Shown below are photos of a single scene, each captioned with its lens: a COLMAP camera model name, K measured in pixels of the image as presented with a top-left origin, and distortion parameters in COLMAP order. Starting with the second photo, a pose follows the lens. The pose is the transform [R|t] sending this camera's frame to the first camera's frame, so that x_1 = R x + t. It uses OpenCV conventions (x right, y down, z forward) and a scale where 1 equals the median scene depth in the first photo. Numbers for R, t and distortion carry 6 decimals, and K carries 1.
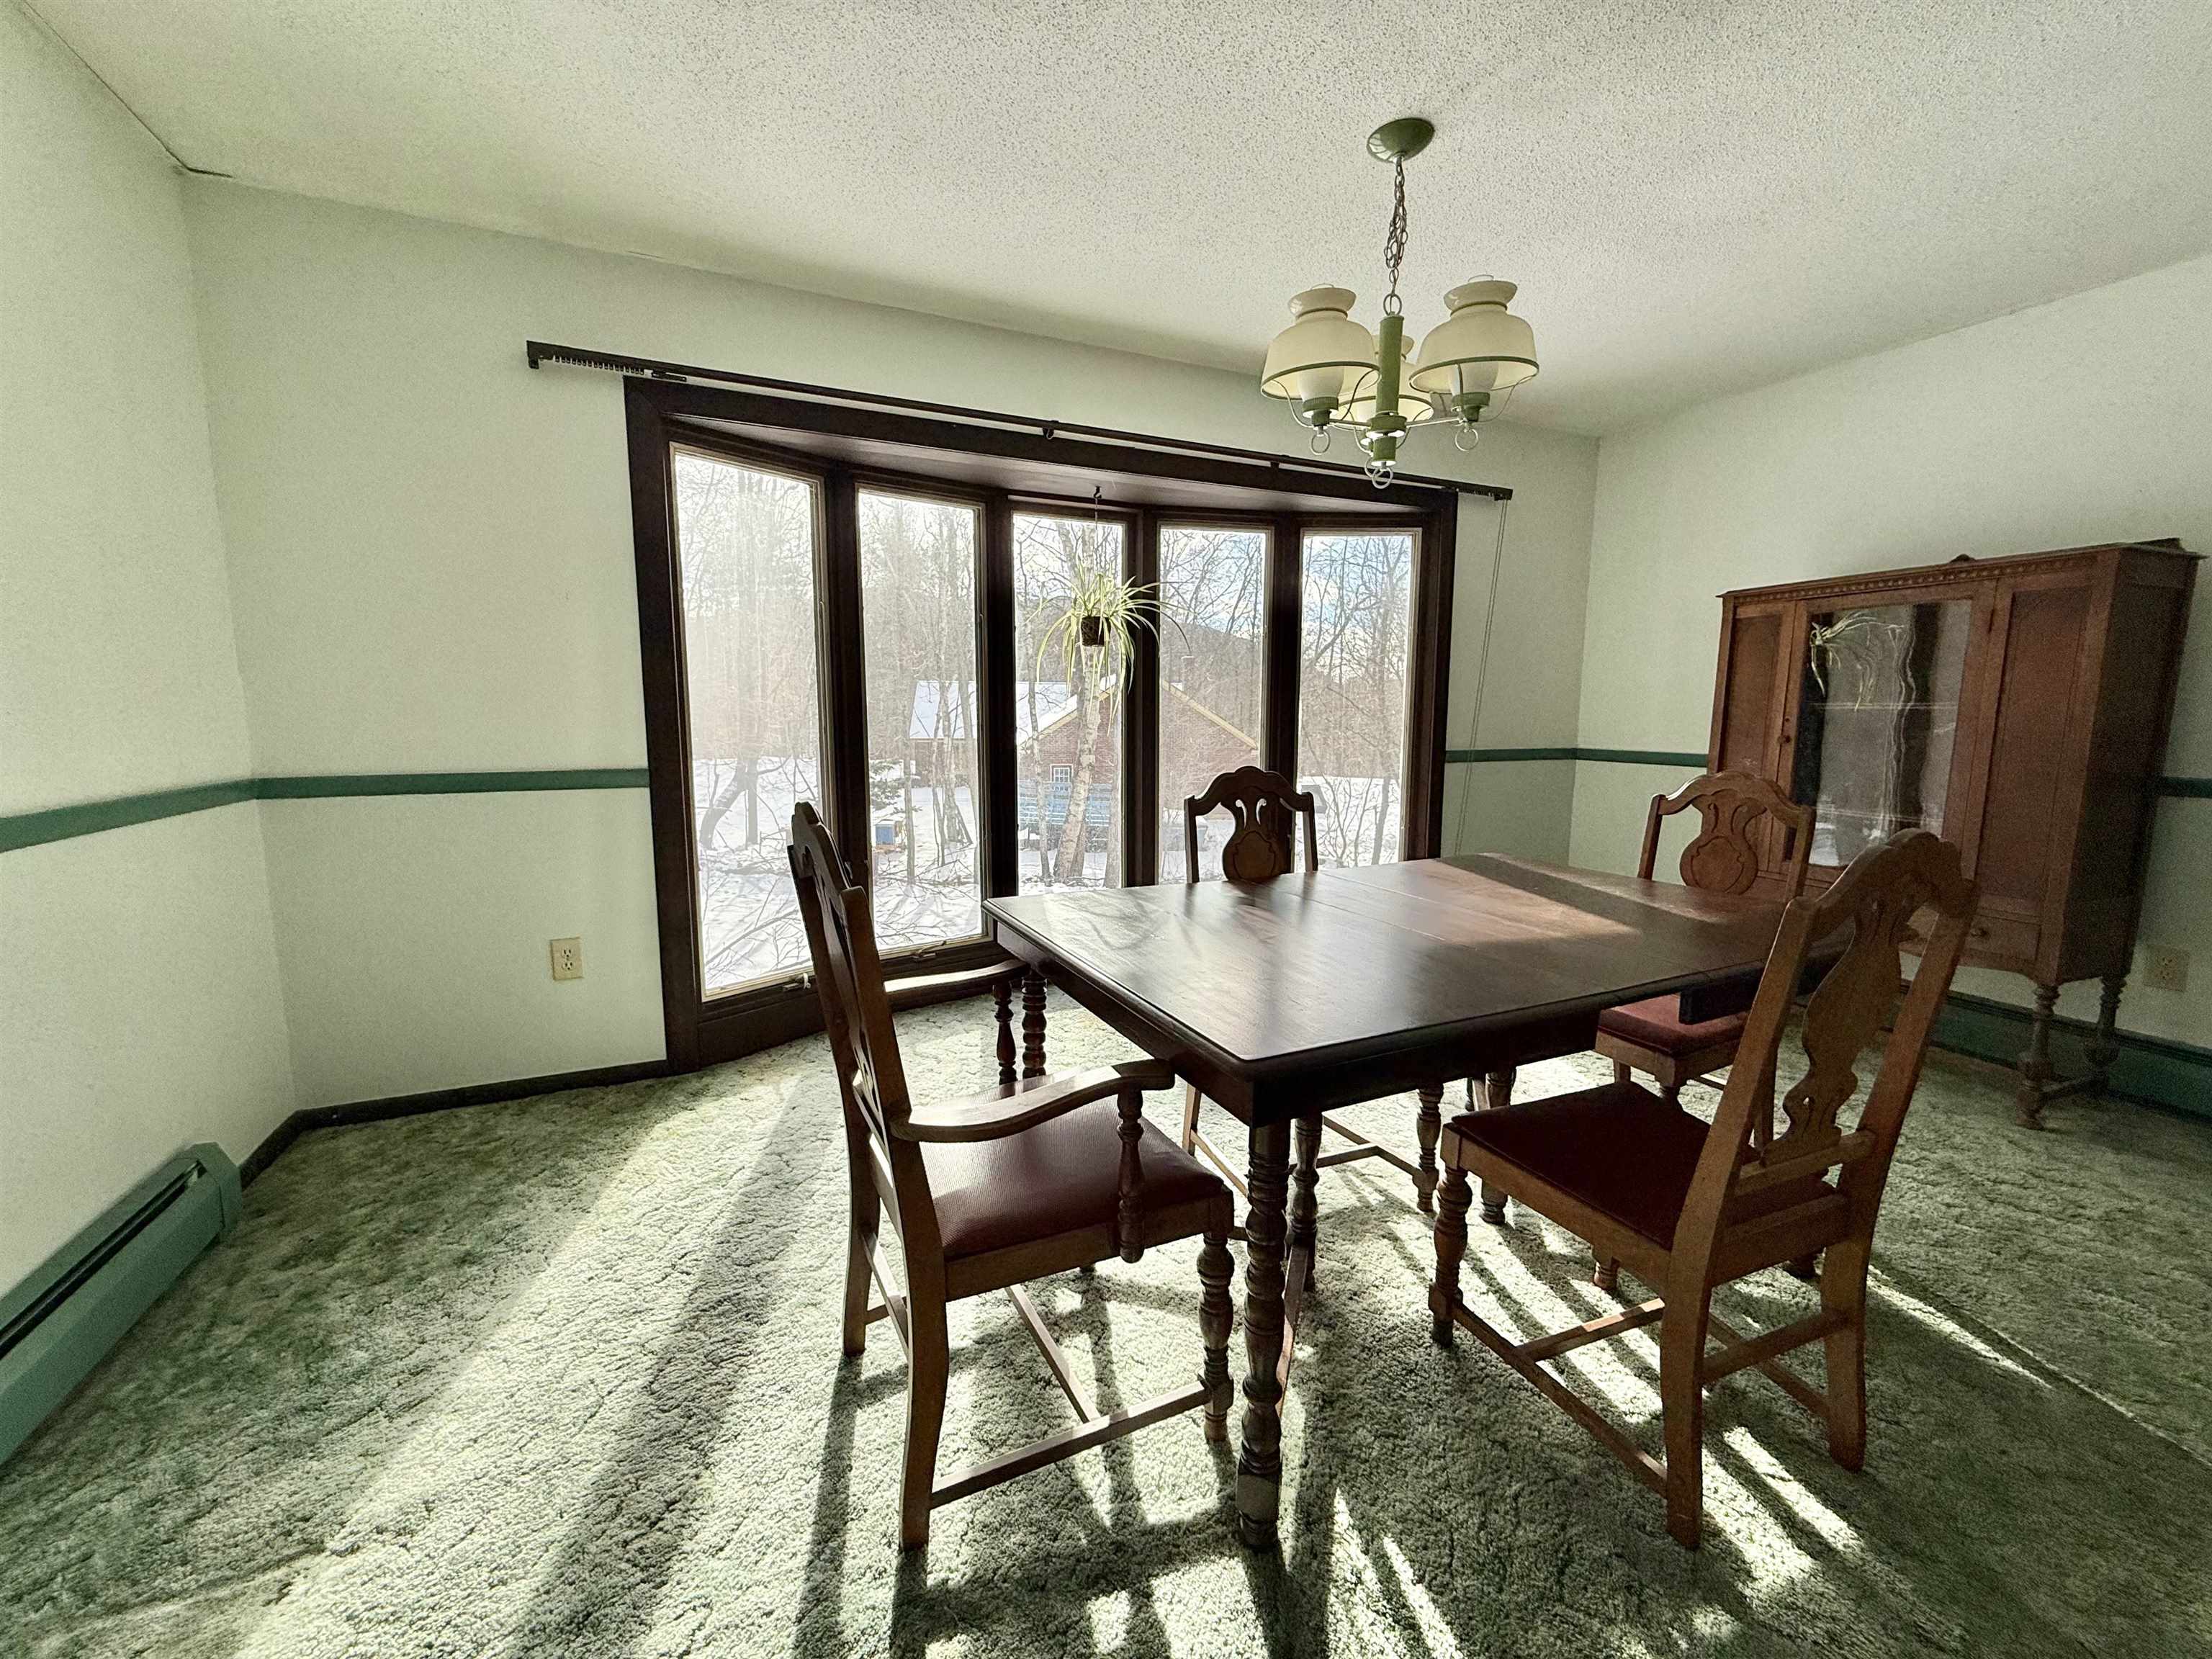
lens RADIAL K [[882.4, 0, 1103.5], [0, 882.4, 829.9], [0, 0, 1]] dist [-0.001563, -0.000409]
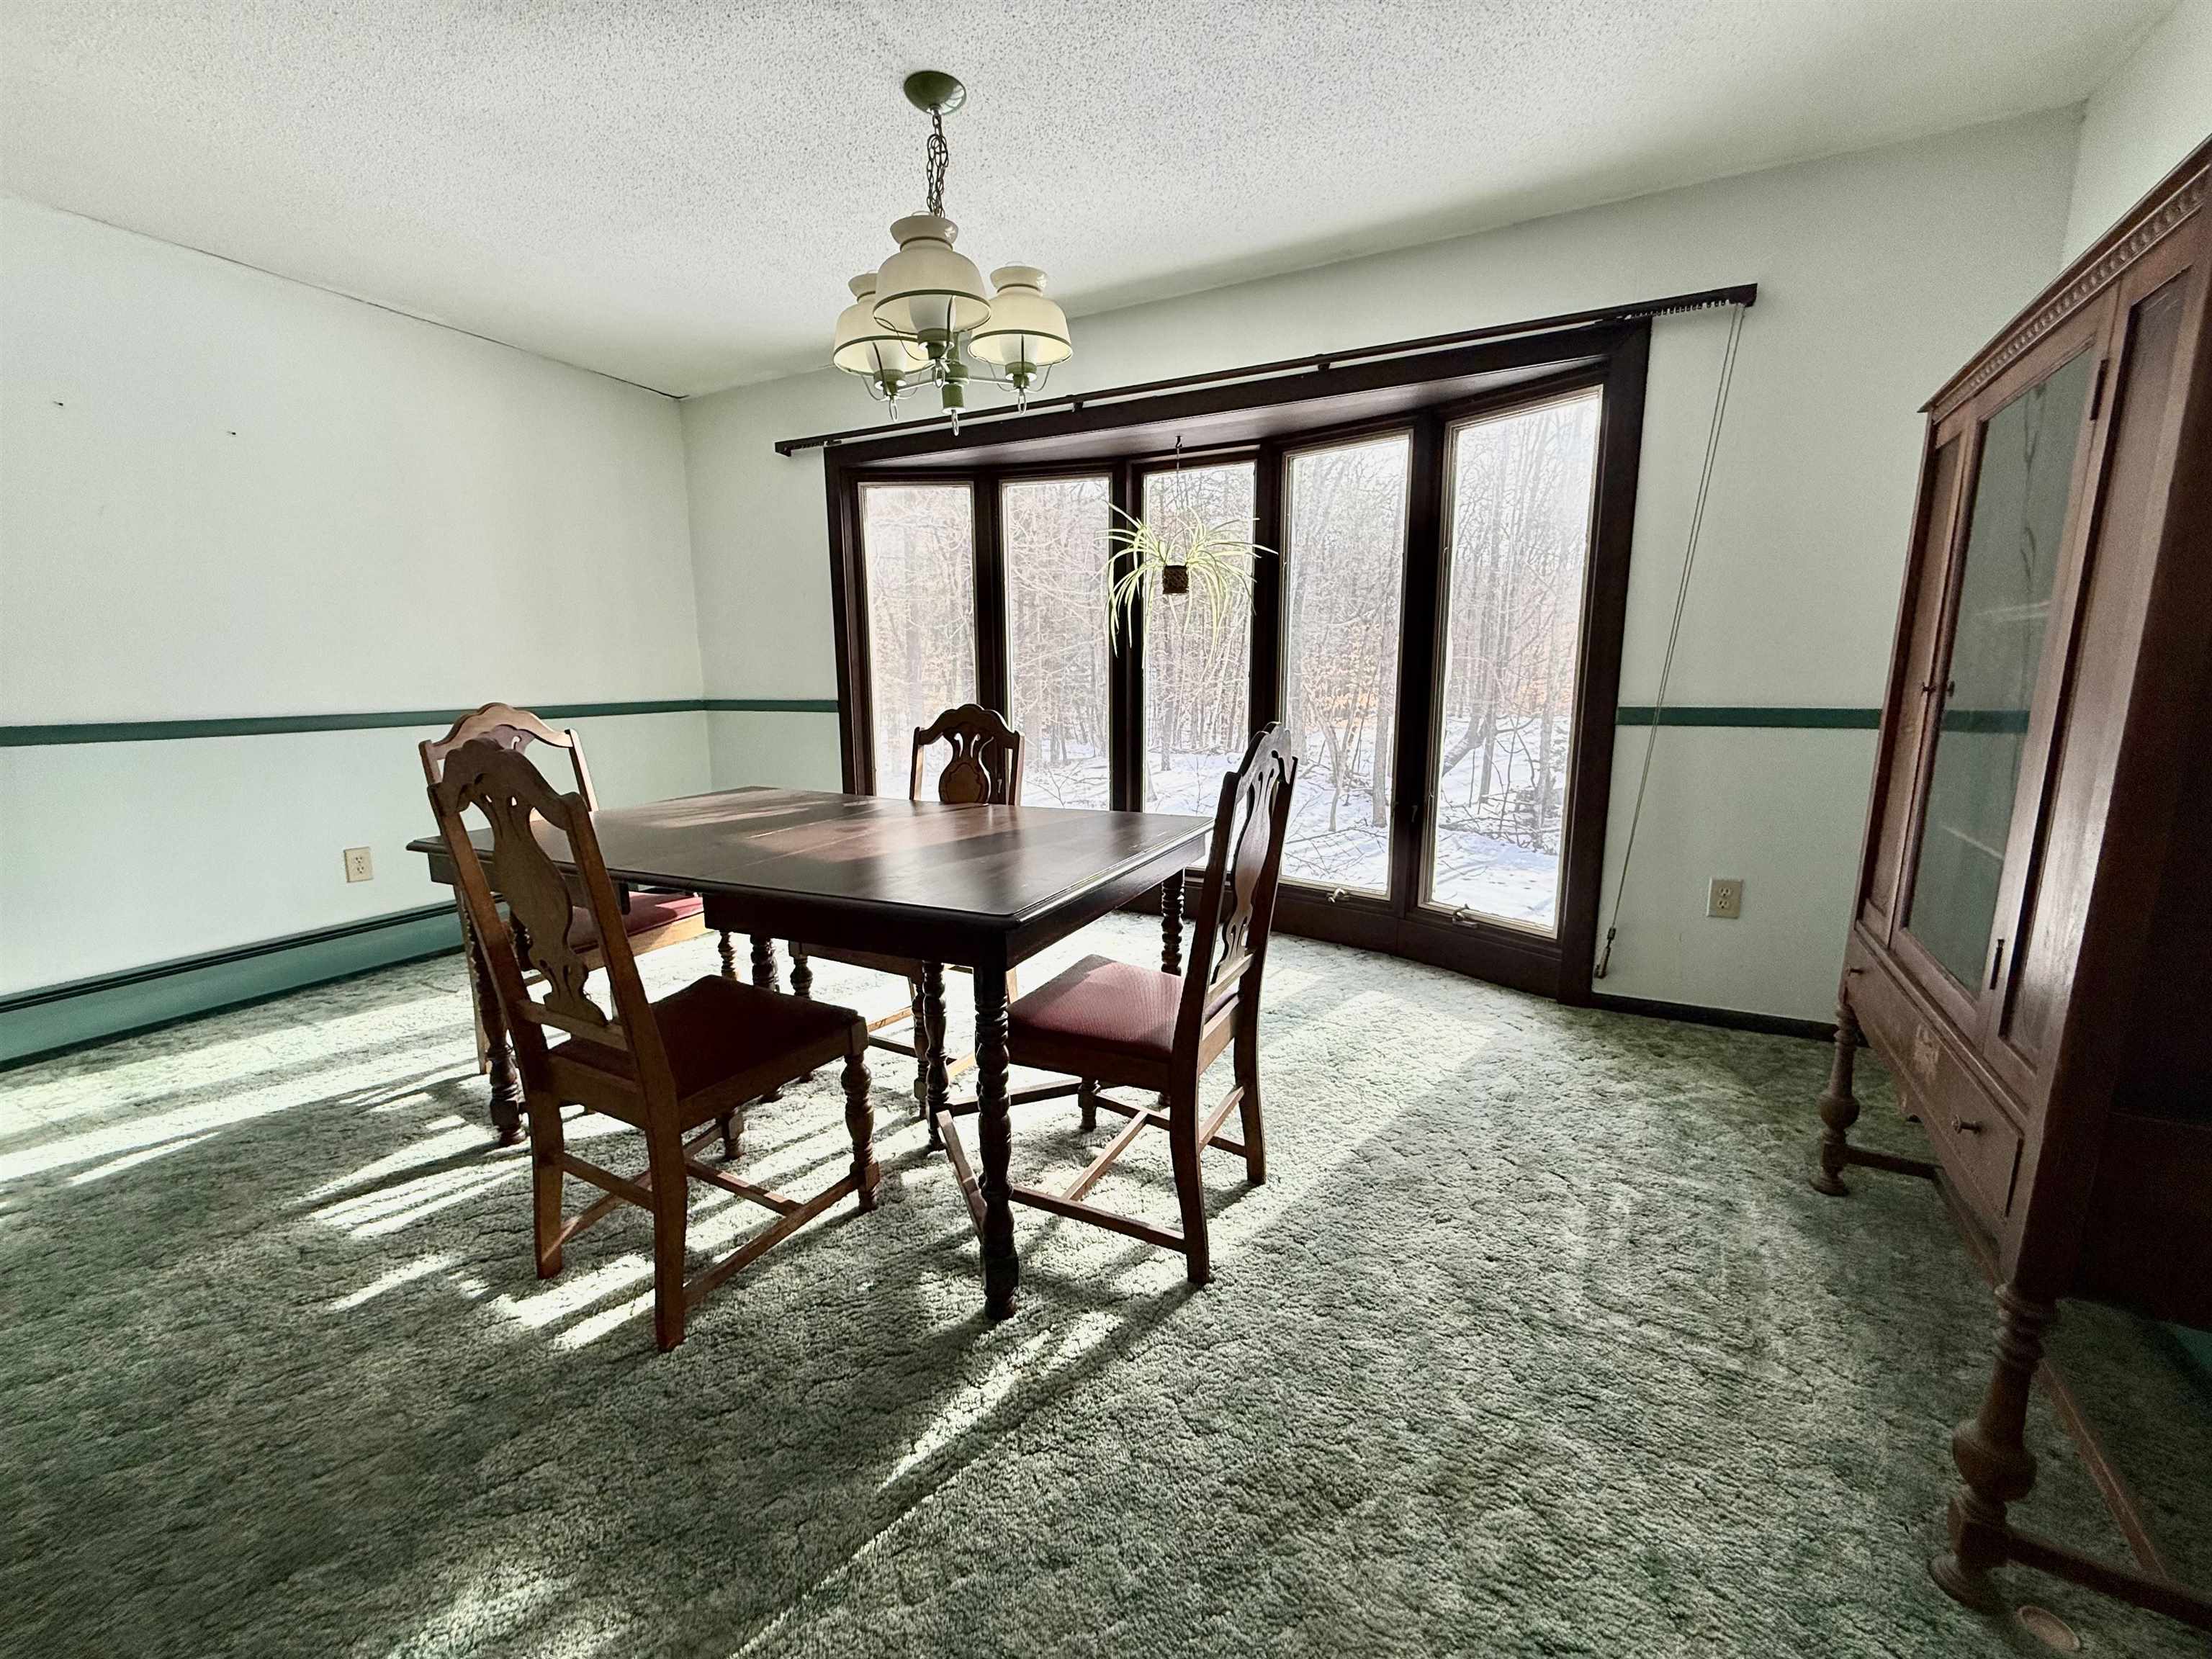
lens RADIAL K [[879.0, 0, 1102.3], [0, 879.0, 830.3], [0, 0, 1]] dist [0.000212, -0.000032]
pose [[0.629257, 0.131181, -0.766047, 1.064847], [-0.093854, 0.991265, 0.092653, -0.030818], [0.771510, 0.013594, 0.636072, 0.396359]]
